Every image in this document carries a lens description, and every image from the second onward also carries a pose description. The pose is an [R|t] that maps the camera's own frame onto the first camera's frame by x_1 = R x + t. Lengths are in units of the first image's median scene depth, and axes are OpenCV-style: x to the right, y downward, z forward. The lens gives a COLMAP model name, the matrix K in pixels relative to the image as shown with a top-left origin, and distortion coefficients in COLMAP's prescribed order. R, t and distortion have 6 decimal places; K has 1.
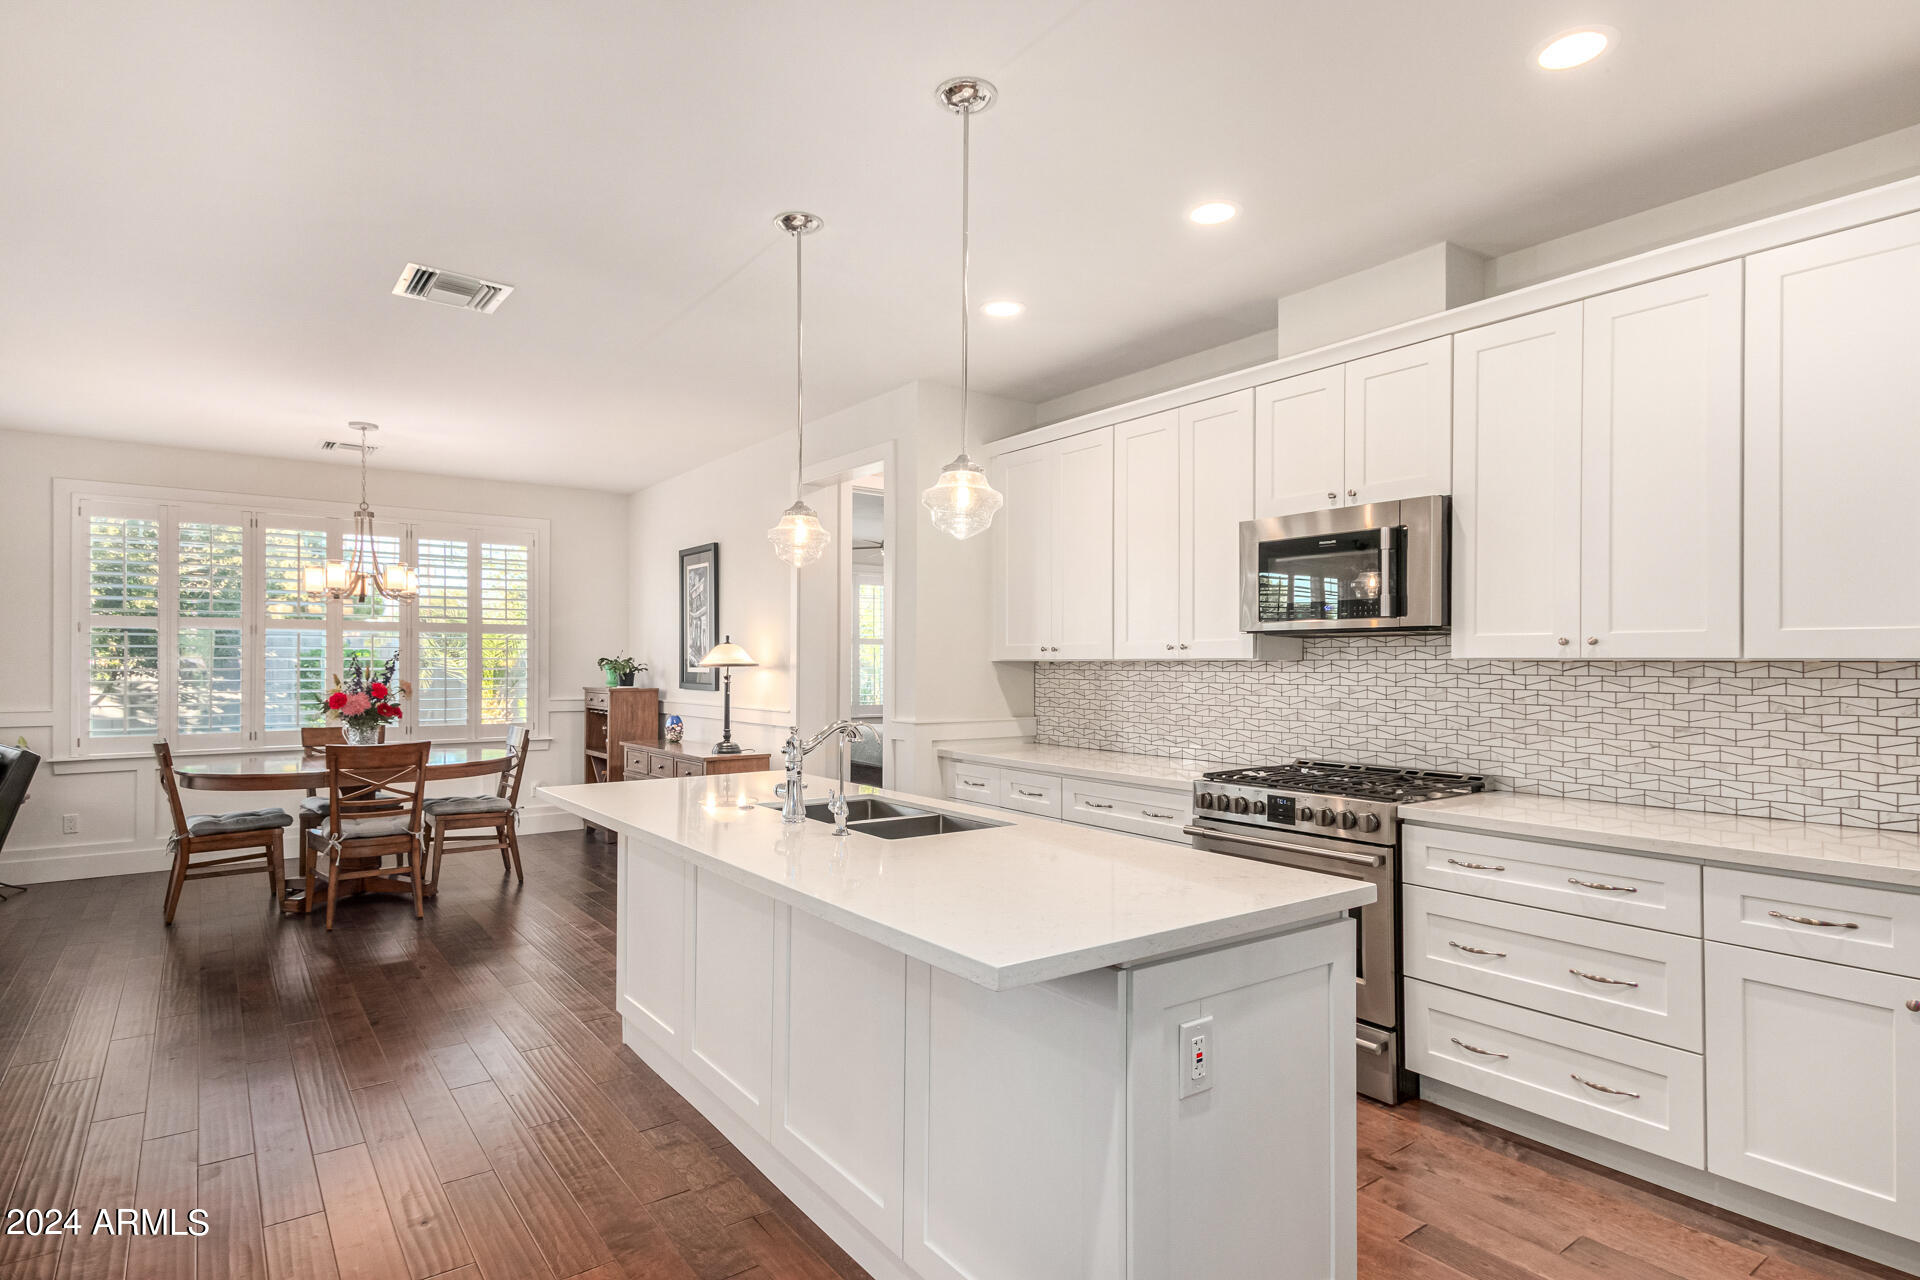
lens RADIAL K [[990.9, 0, 954.1], [0, 990.9, 655.6], [0, 0, 1]] dist [0.016720, -0.002076]
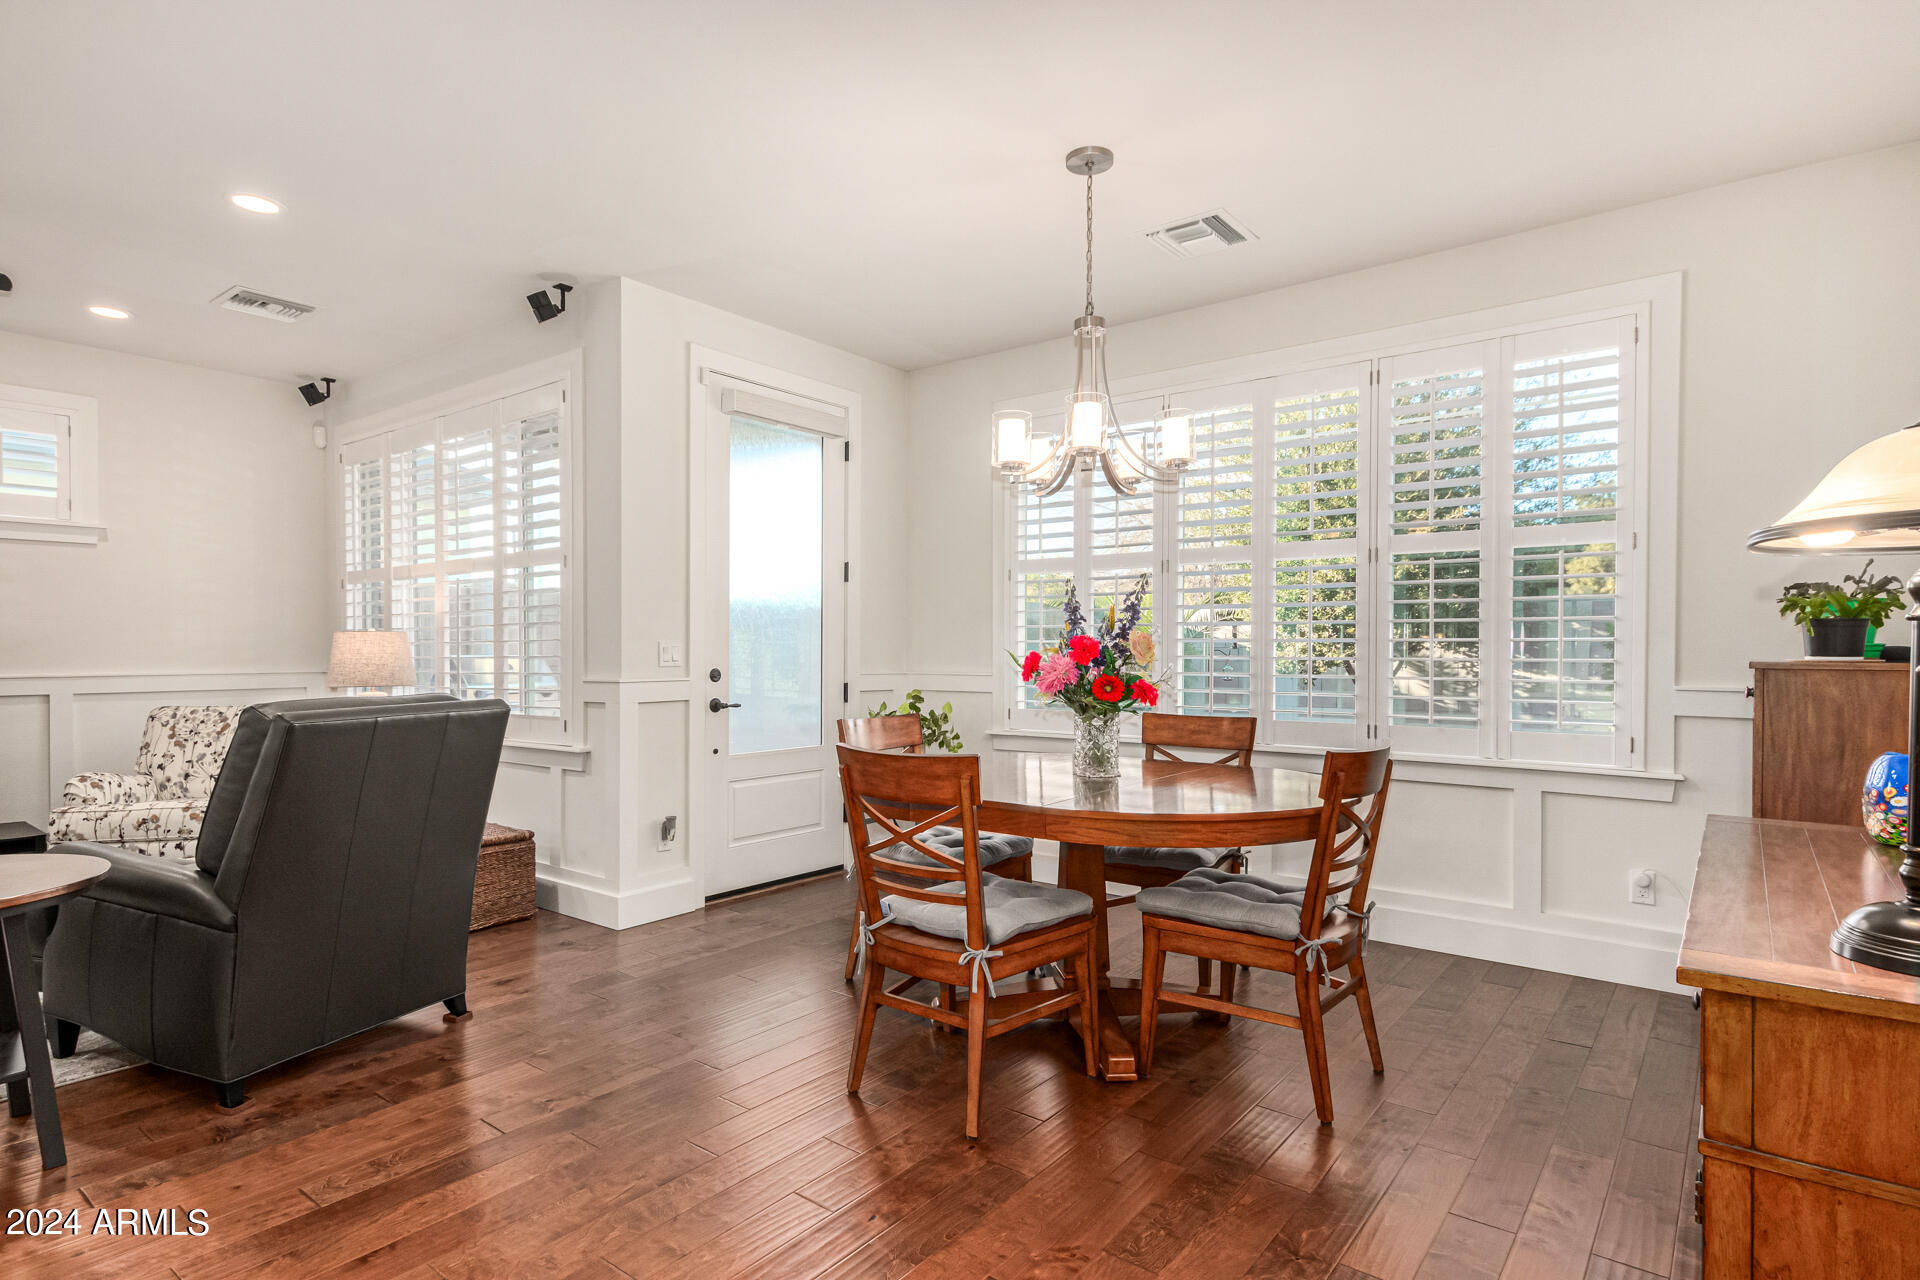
lens RADIAL K [[990.9, 0, 954.1], [0, 990.9, 655.6], [0, 0, 1]] dist [0.016720, -0.002076]
pose [[0.254532, 0.005665, -0.967048, -0.145337], [0.006158, 0.999953, 0.007478, 0.052421], [0.967045, -0.007859, 0.254485, 1.255766]]
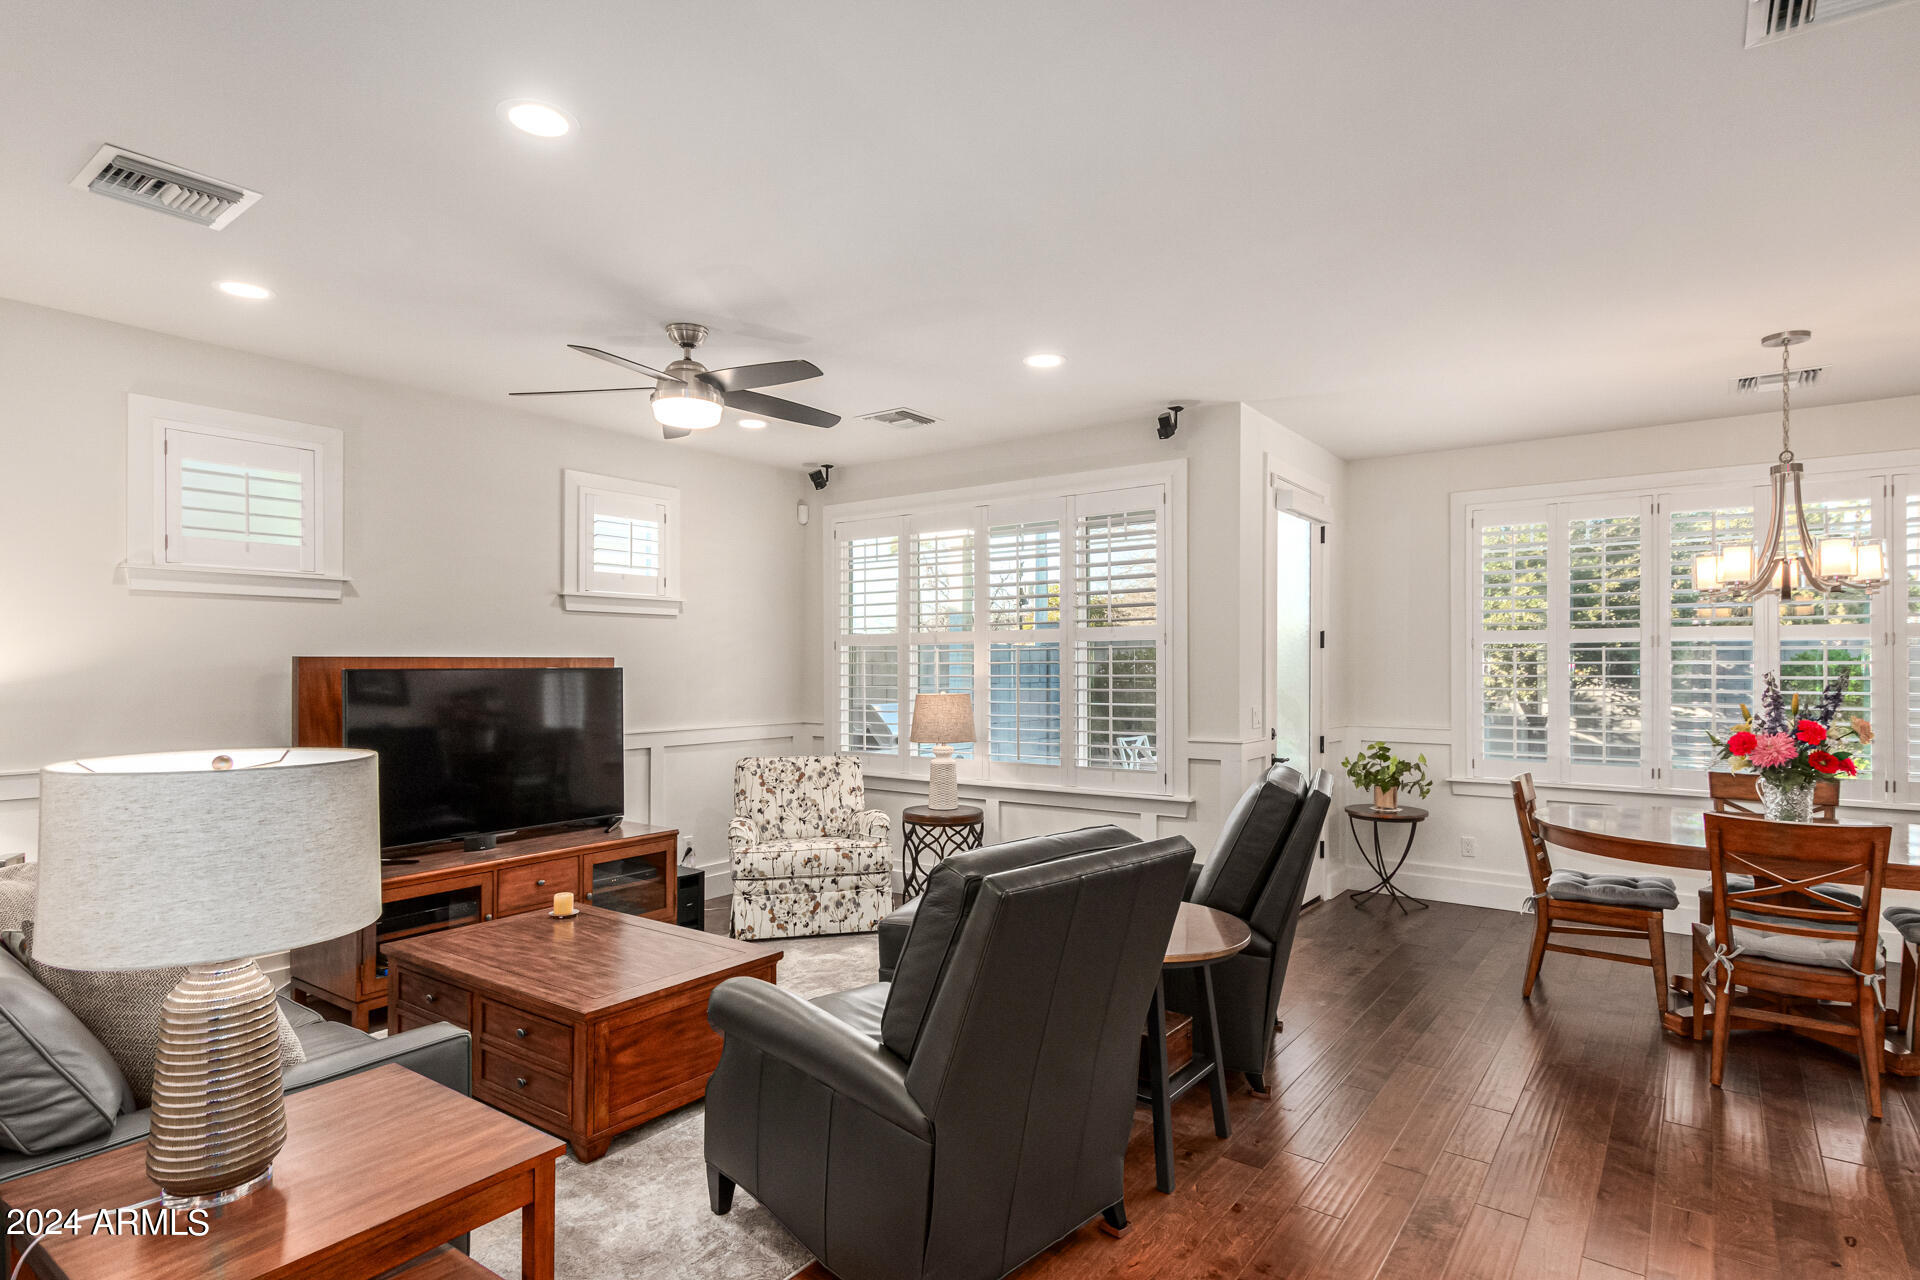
lens RADIAL K [[990.9, 0, 954.1], [0, 990.9, 655.6], [0, 0, 1]] dist [0.016720, -0.002076]
pose [[0.271237, -0.009979, -0.962461, -0.150609], [0.005737, 0.999945, -0.008751, -0.020114], [0.962495, -0.003148, 0.271279, 0.443512]]
